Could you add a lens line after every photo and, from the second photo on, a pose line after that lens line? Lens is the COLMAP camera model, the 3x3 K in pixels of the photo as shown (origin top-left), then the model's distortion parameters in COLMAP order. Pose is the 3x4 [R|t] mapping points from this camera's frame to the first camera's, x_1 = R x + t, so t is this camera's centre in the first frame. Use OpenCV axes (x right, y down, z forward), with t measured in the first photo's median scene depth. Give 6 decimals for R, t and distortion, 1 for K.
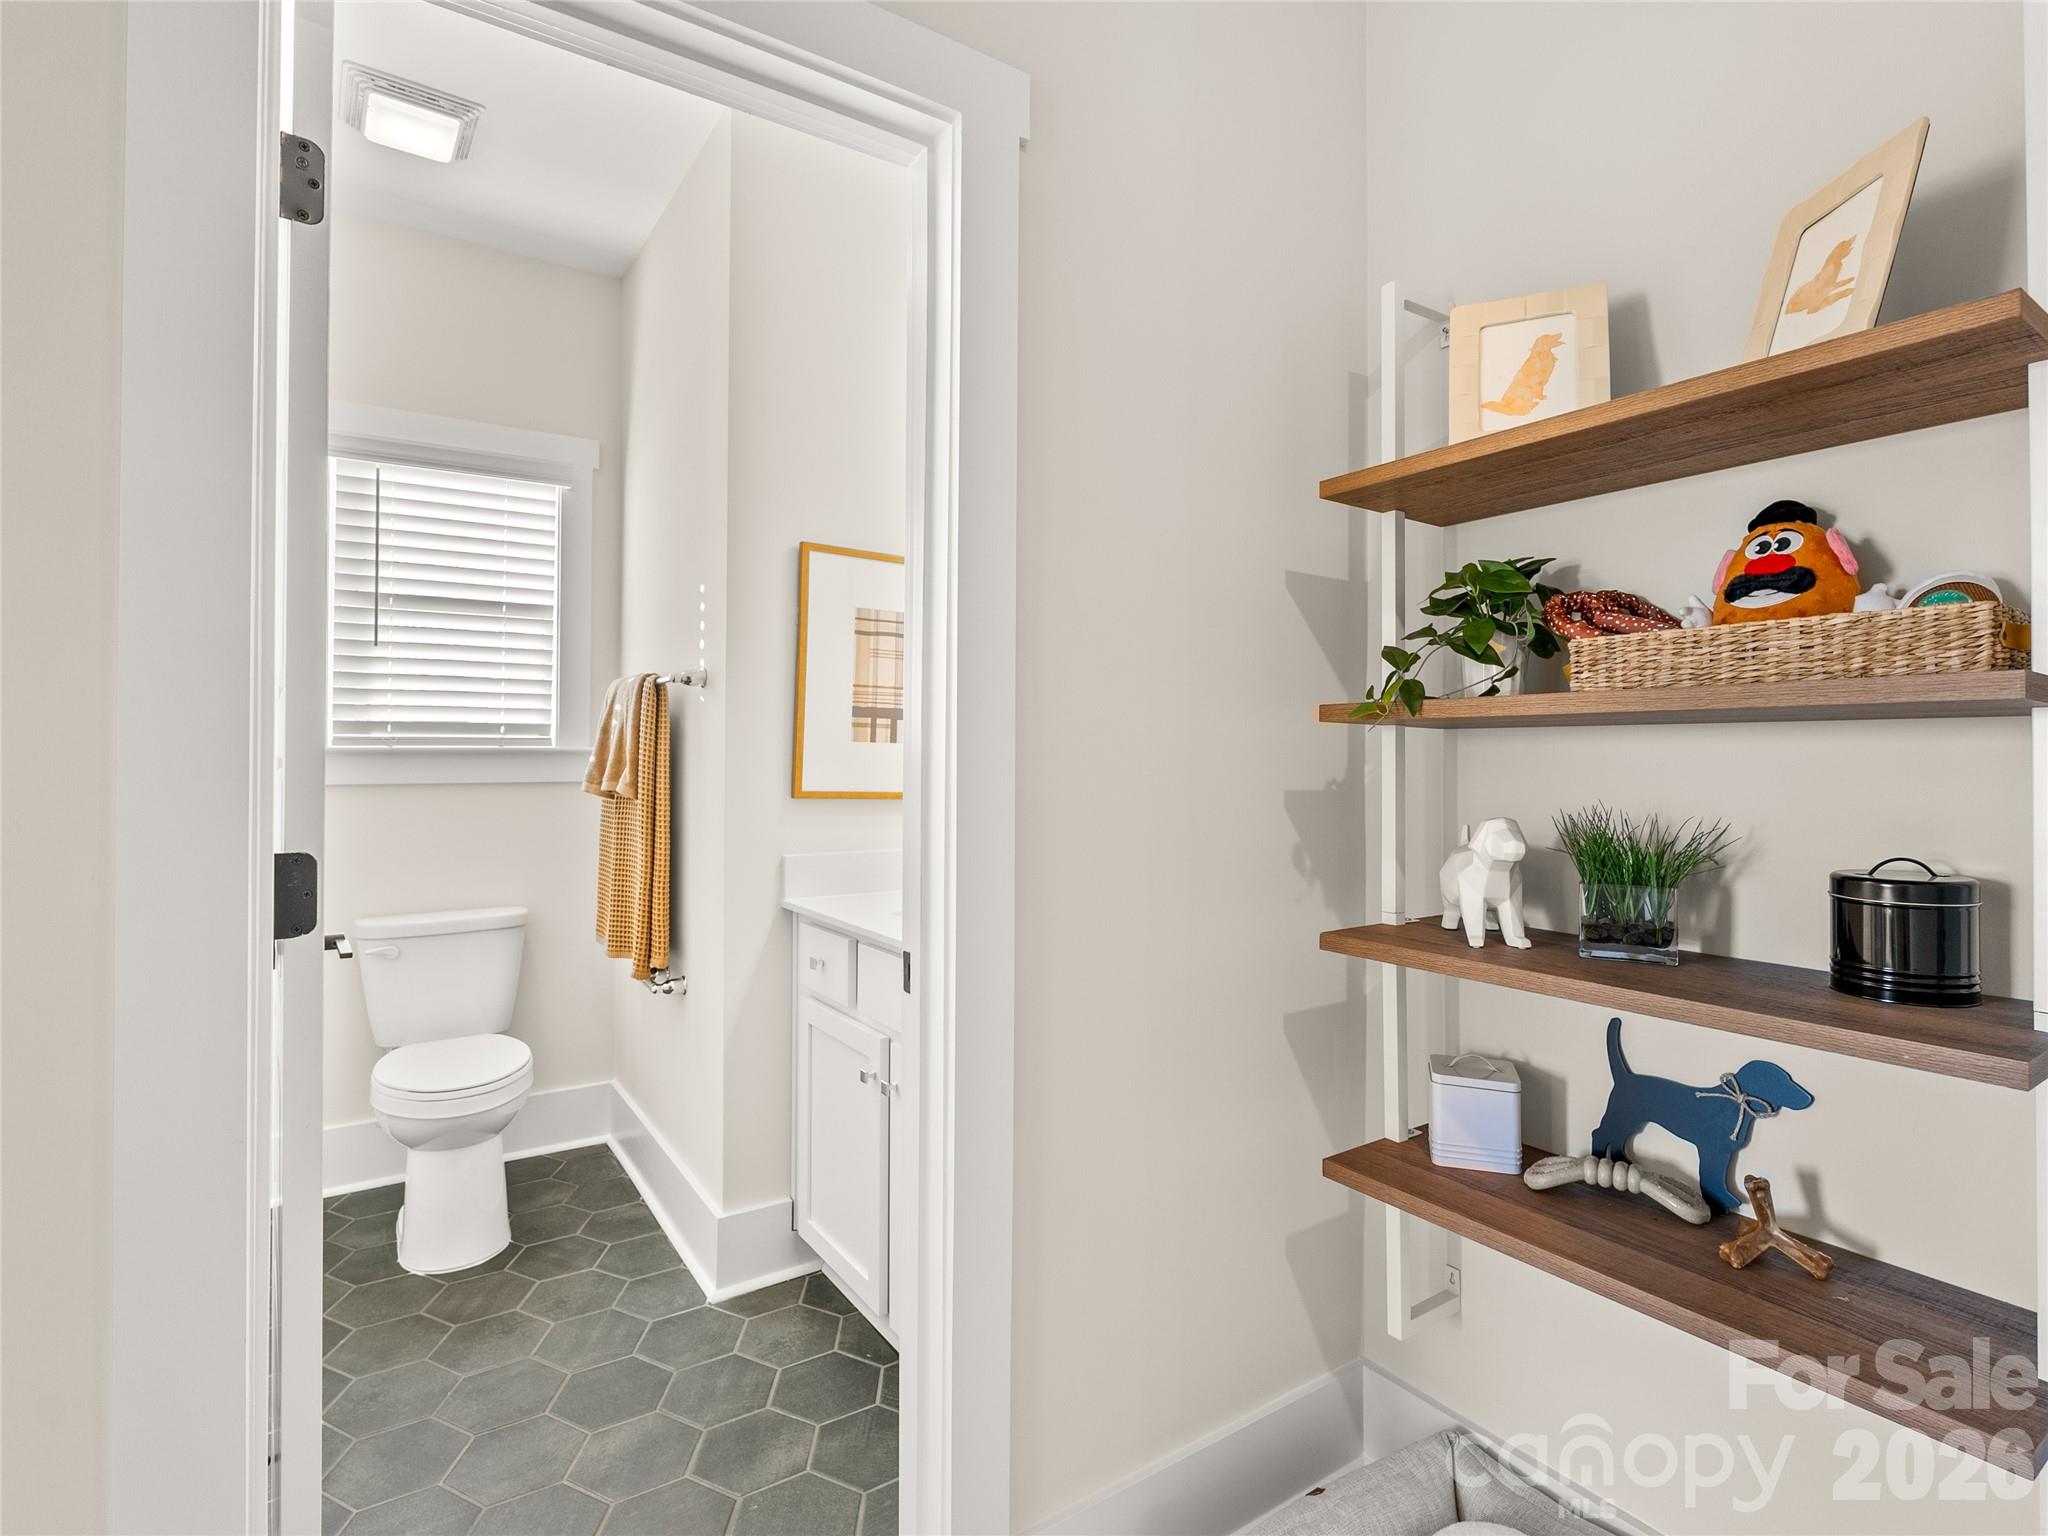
lens RADIAL K [[1016.3, 0, 1015.8], [0, 1016.3, 753.6], [0, 0, 1]] dist [-0.006548, 0.002299]
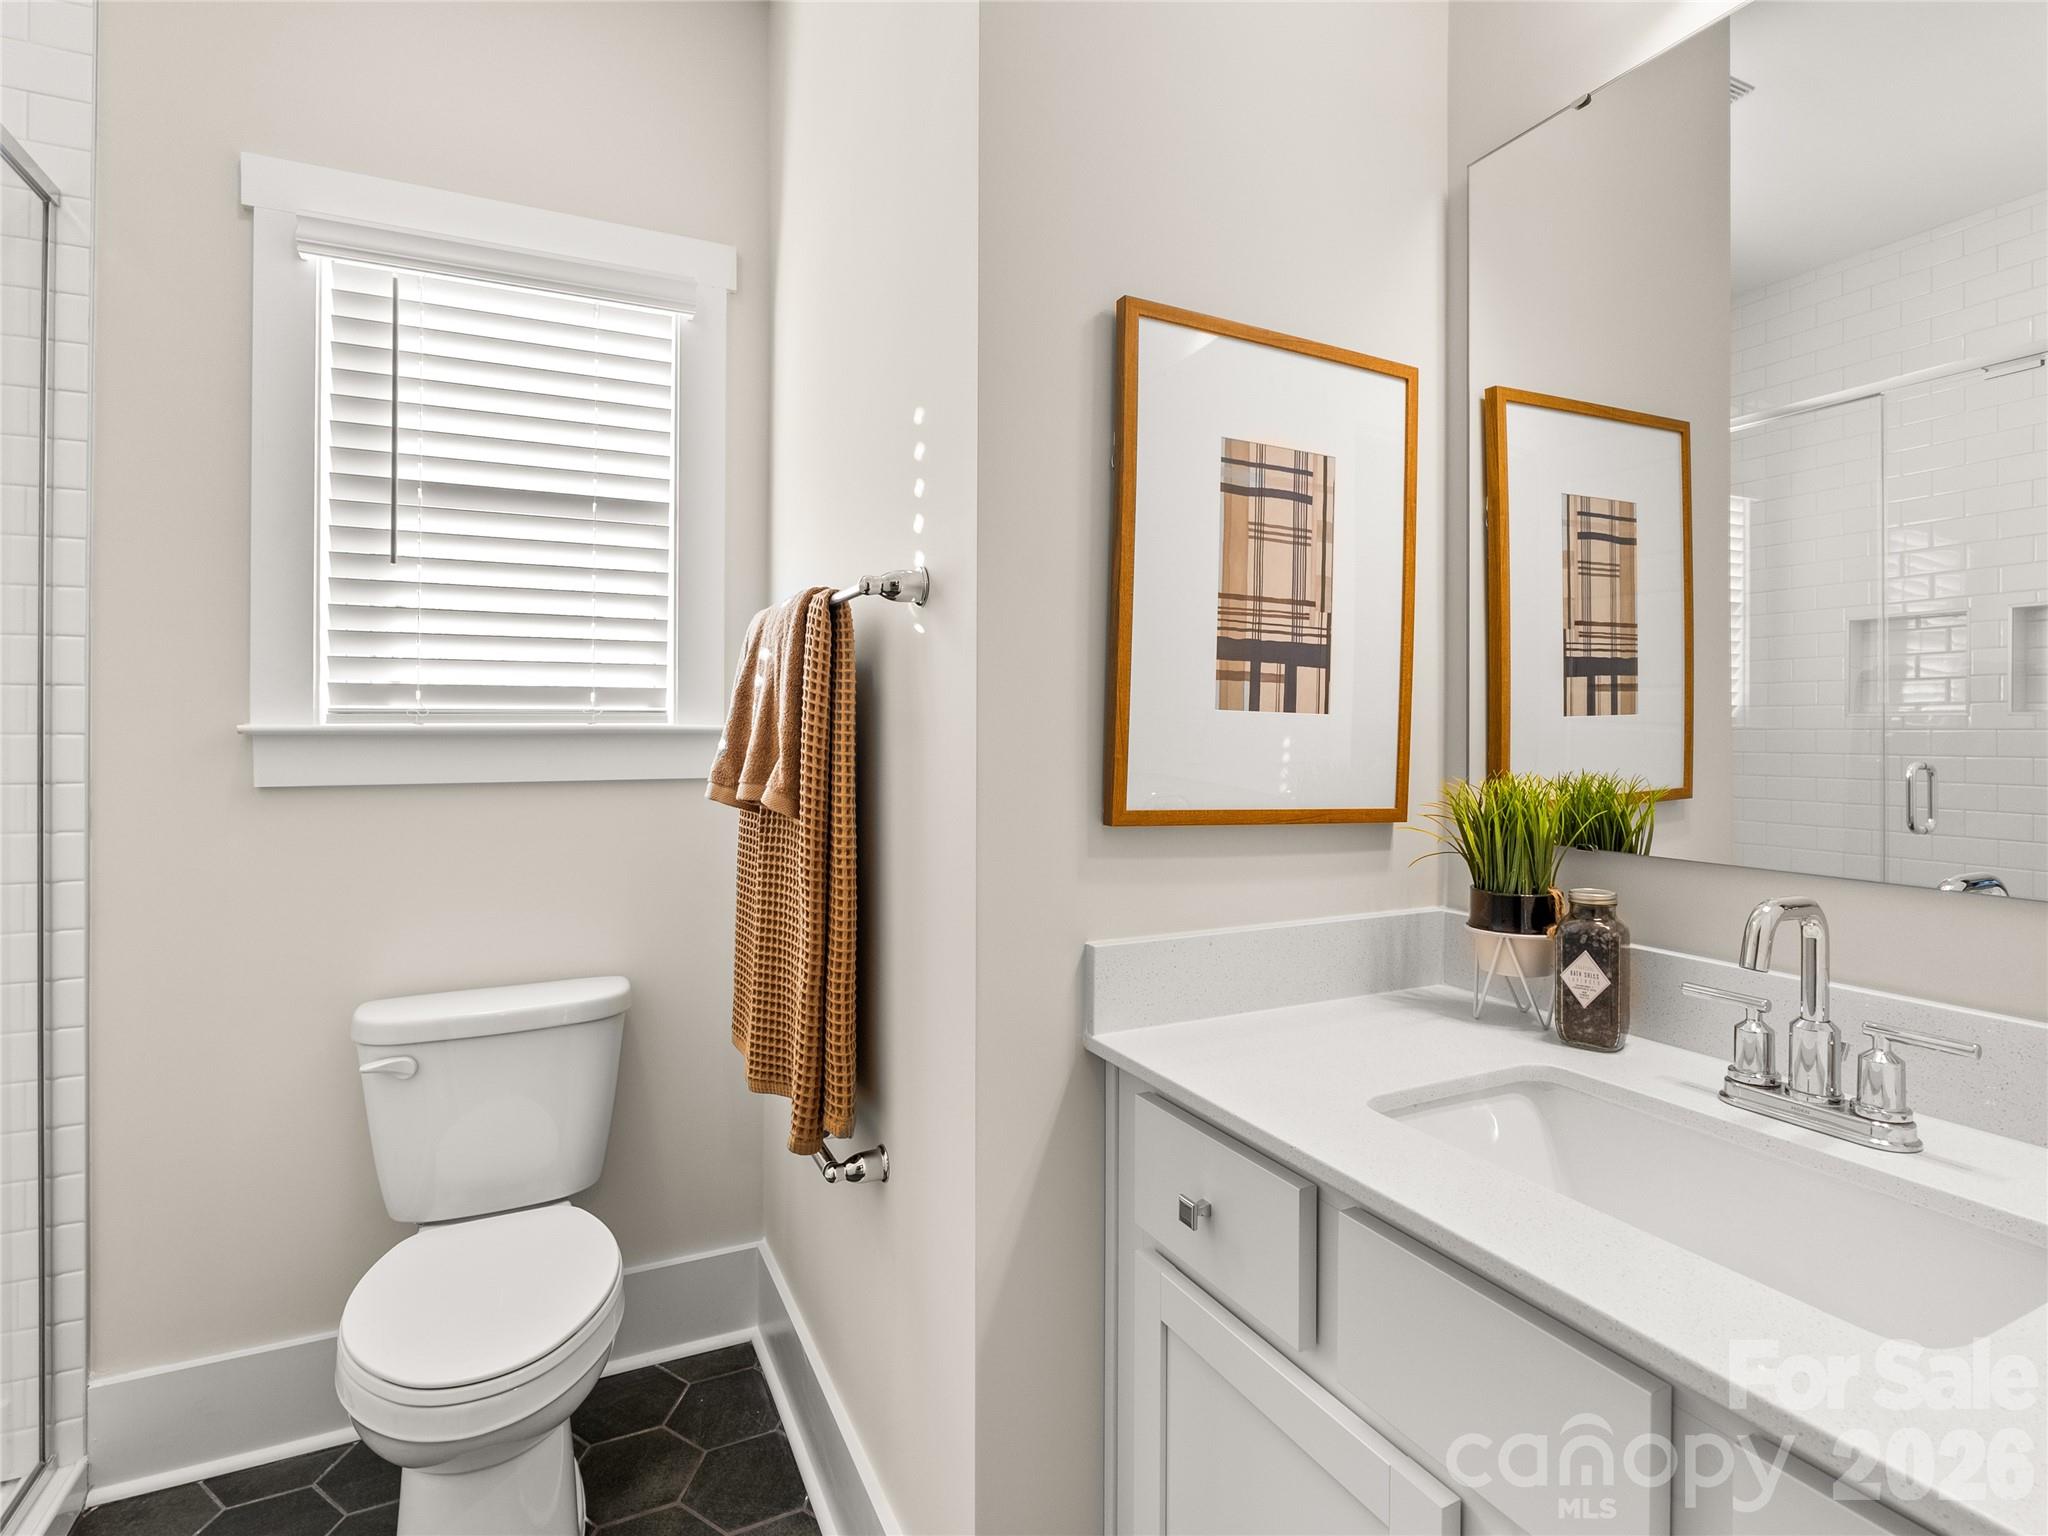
lens RADIAL K [[1016.3, 0, 1020.7], [0, 1016.3, 736.8], [0, 0, 1]] dist [-0.006548, 0.002299]
pose [[0.991067, -0.002366, -0.133341, -0.178840], [0.003106, 0.999981, 0.005341, -0.001132], [0.133326, -0.005707, 0.991056, 0.468494]]
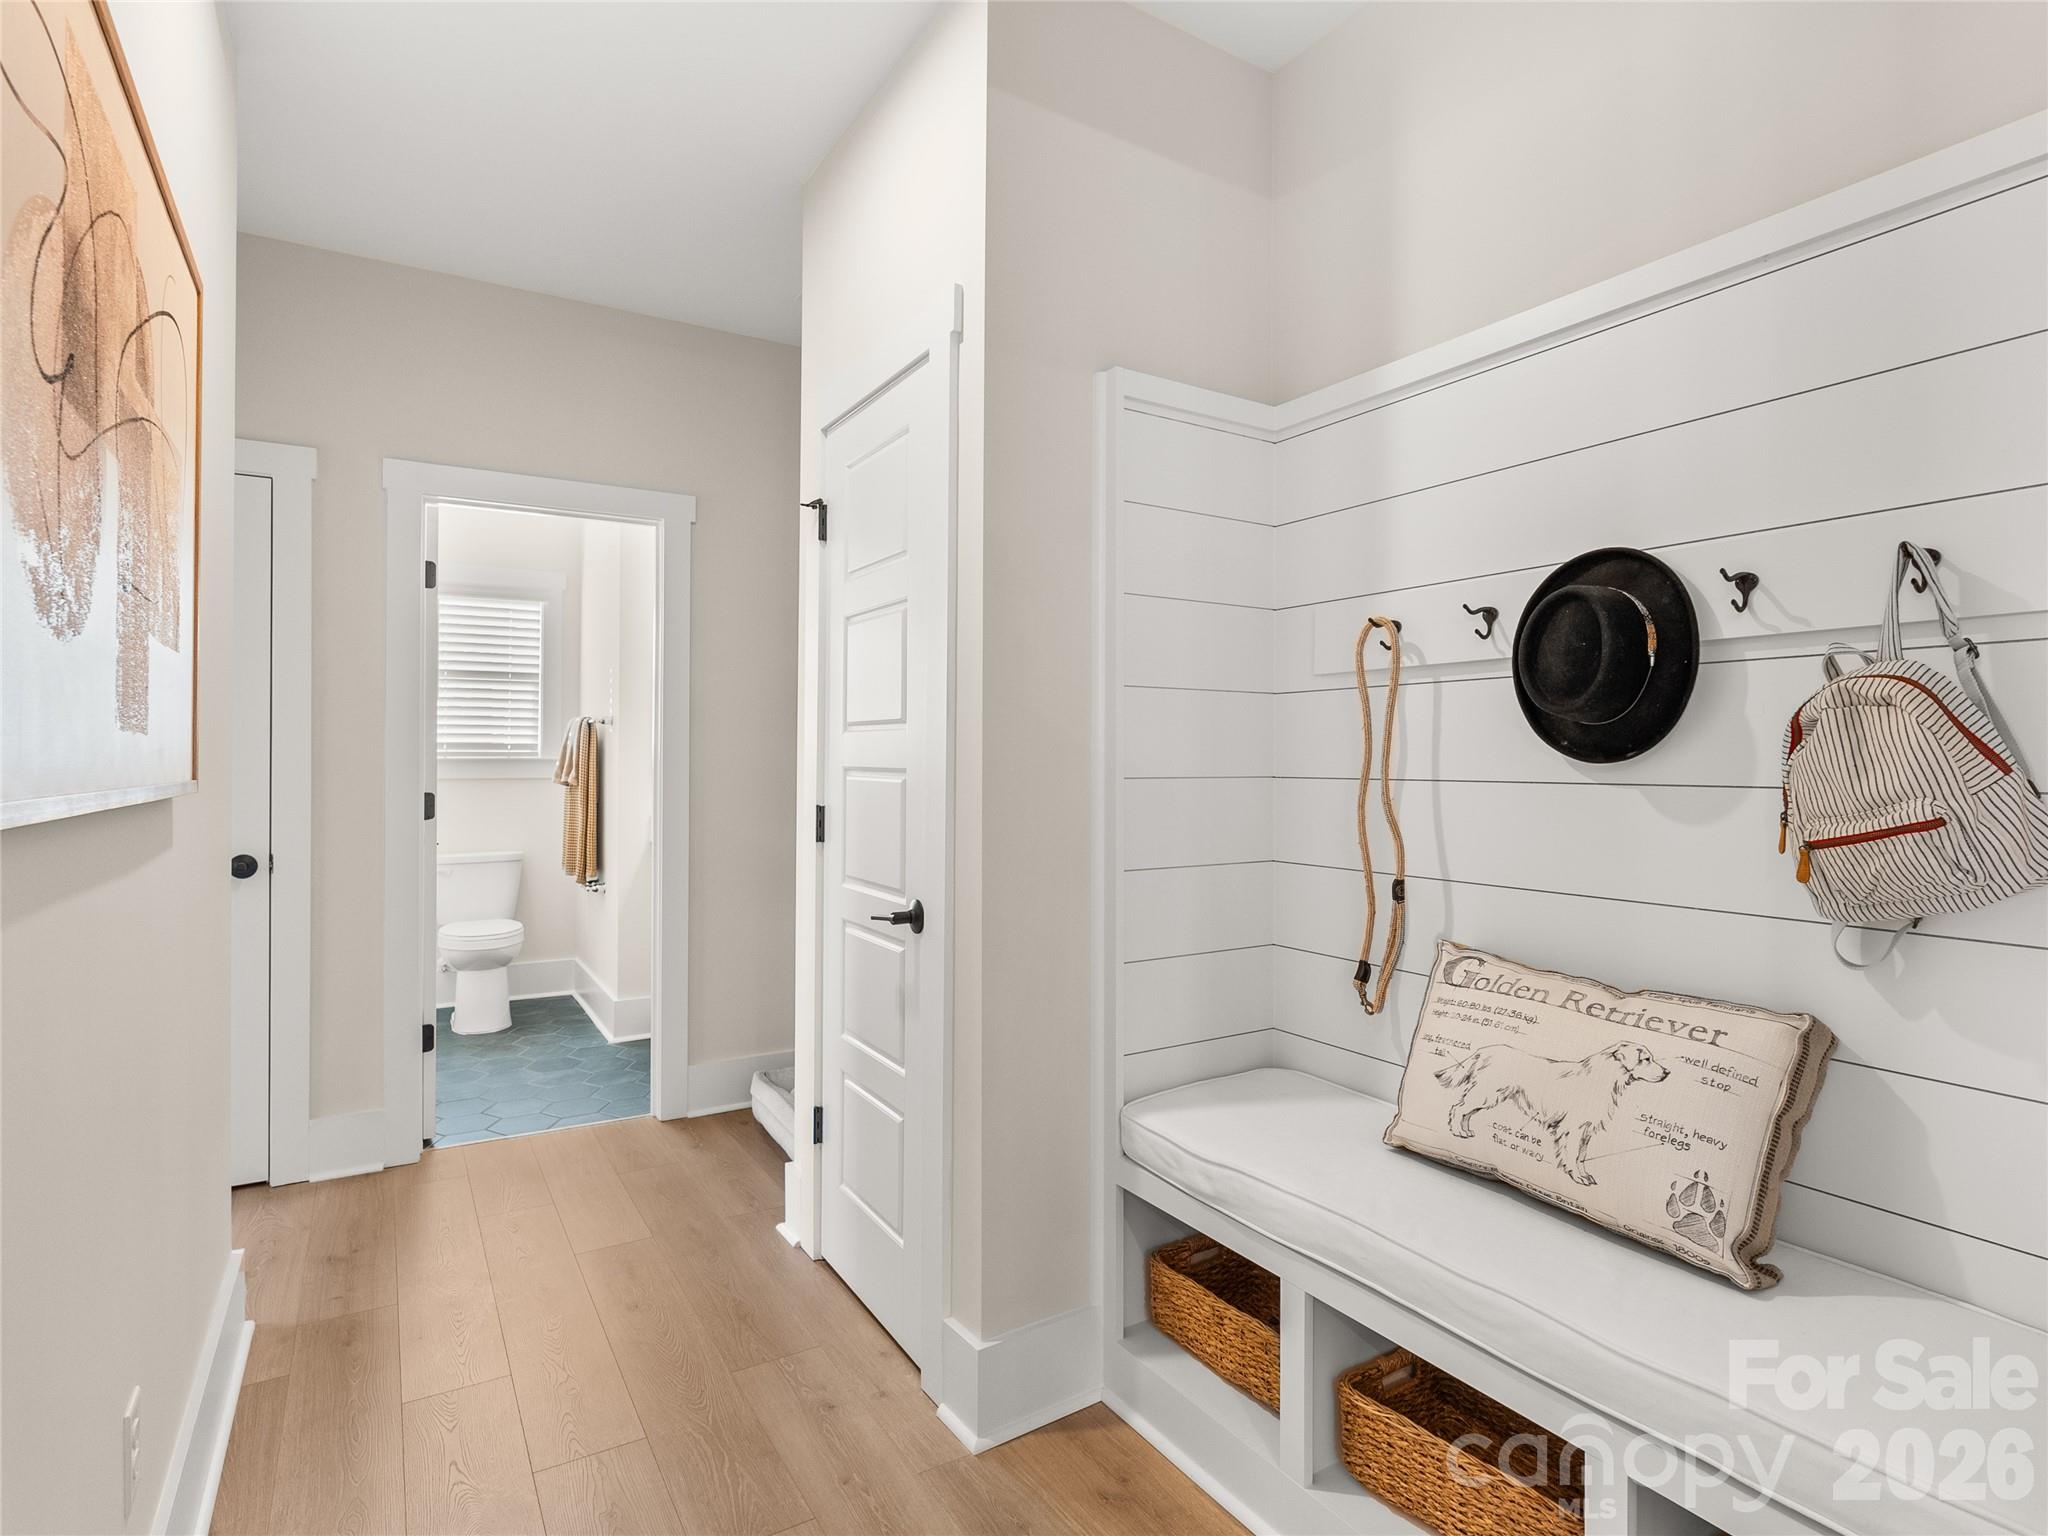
lens RADIAL K [[1058.9, 0, 1026.2], [0, 1058.9, 758.2], [0, 0, 1]] dist [-0.017227, 0.000407]
pose [[0.999505, -0.002610, -0.031347, 0.481530], [0.002475, 0.999988, -0.004338, 0.004974], [0.031358, 0.004259, 0.999499, -0.857068]]
